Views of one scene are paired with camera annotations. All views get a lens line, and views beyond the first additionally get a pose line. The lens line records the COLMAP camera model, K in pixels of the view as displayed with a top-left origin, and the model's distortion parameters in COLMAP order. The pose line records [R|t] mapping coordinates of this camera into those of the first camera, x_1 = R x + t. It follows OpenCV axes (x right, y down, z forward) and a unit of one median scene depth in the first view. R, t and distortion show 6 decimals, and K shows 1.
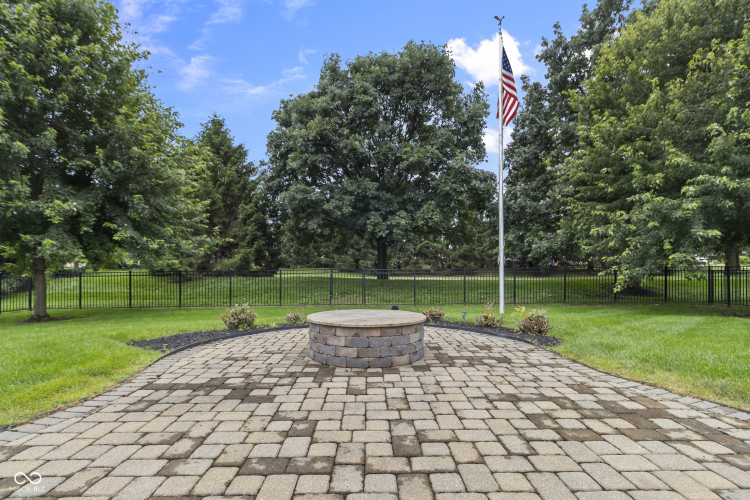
lens RADIAL K [[348.2, 0, 374.8], [0, 348.2, 269.8], [0, 0, 1]] dist [0.004239, 0.000499]
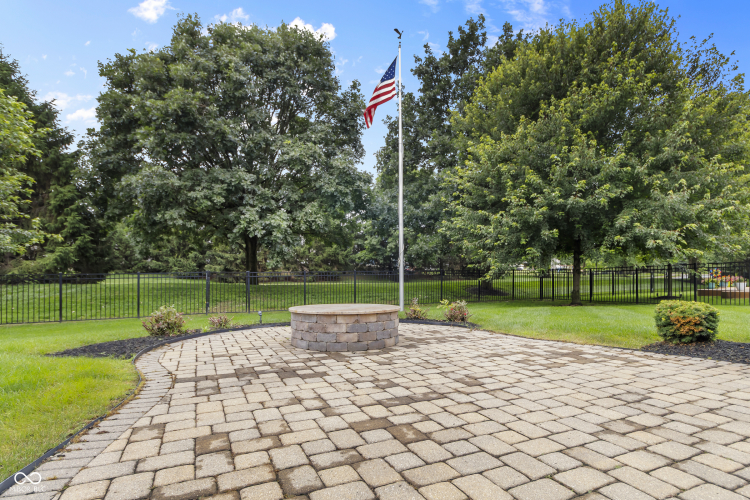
lens RADIAL K [[398.0, 0, 374.5], [0, 398.0, 275.3], [0, 0, 1]] dist [-0.002143, 0.000199]
pose [[0.914864, -0.004116, 0.403742, -0.450556], [0.006919, 0.999961, -0.005484, 0.044975], [-0.403704, 0.007811, 0.914856, -0.149648]]
